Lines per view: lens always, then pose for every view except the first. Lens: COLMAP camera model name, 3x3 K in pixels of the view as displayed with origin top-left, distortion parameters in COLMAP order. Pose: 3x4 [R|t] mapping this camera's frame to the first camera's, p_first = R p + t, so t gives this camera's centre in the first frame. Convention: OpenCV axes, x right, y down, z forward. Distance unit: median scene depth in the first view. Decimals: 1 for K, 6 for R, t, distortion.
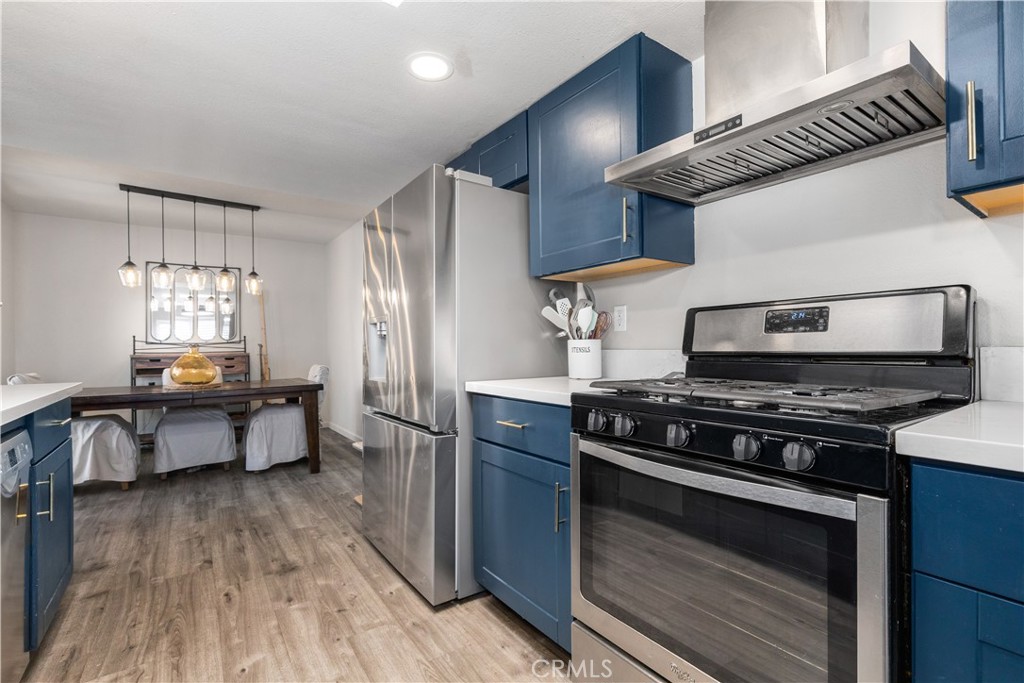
lens RADIAL K [[469.3, 0, 513.5], [0, 469.3, 343.5], [0, 0, 1]] dist [-0.001026, -0.000433]
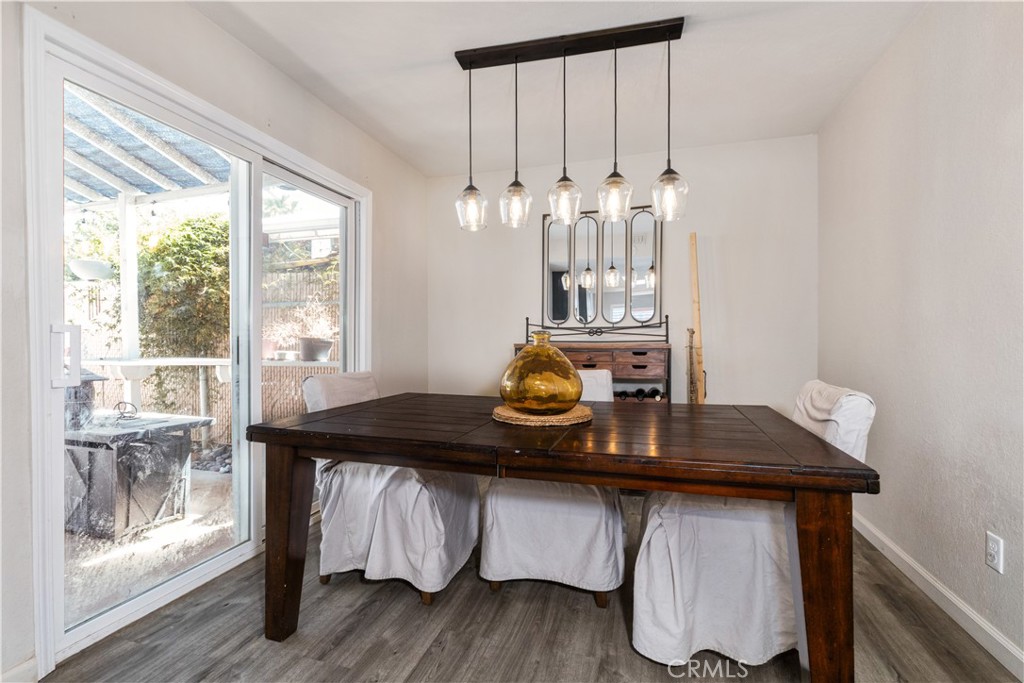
lens RADIAL K [[469.3, 0, 513.5], [0, 469.3, 343.5], [0, 0, 1]] dist [-0.001026, -0.000433]
pose [[0.632025, 0.020163, -0.774686, -0.358515], [-0.001373, 0.999689, 0.024900, 0.008151], [0.774947, -0.014674, 0.631856, 0.727461]]
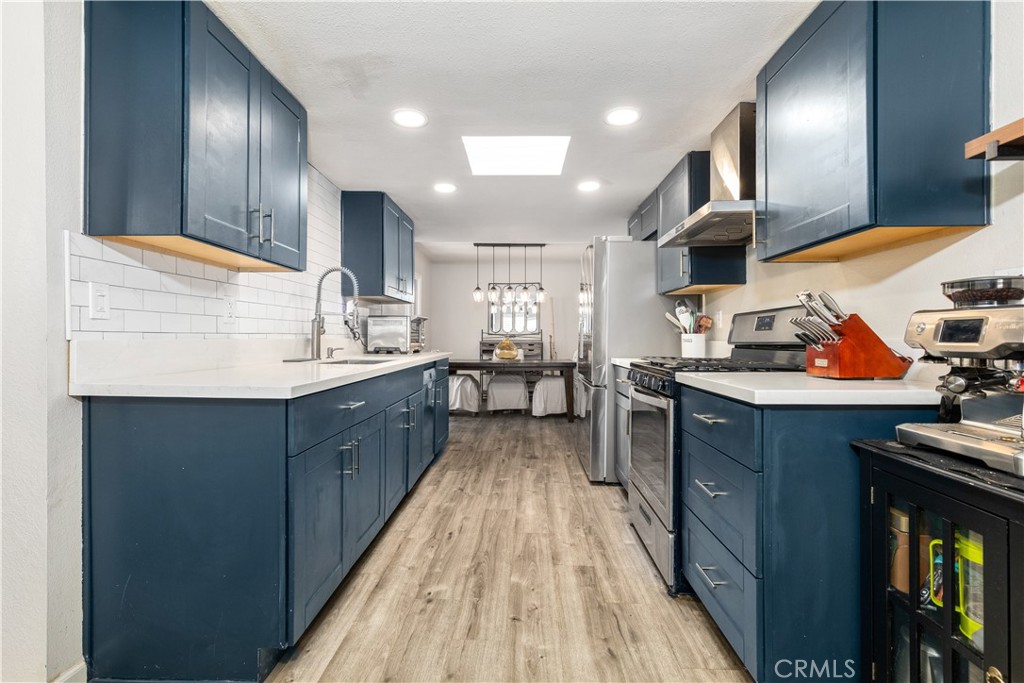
lens RADIAL K [[460.9, 0, 503.3], [0, 460.9, 327.7], [0, 0, 1]] dist [0.002689, 0.000044]
pose [[0.788763, -0.002578, -0.614691, 0.328412], [-0.007514, 0.999876, -0.013836, -0.002085], [0.614651, 0.015532, 0.788646, -0.307912]]
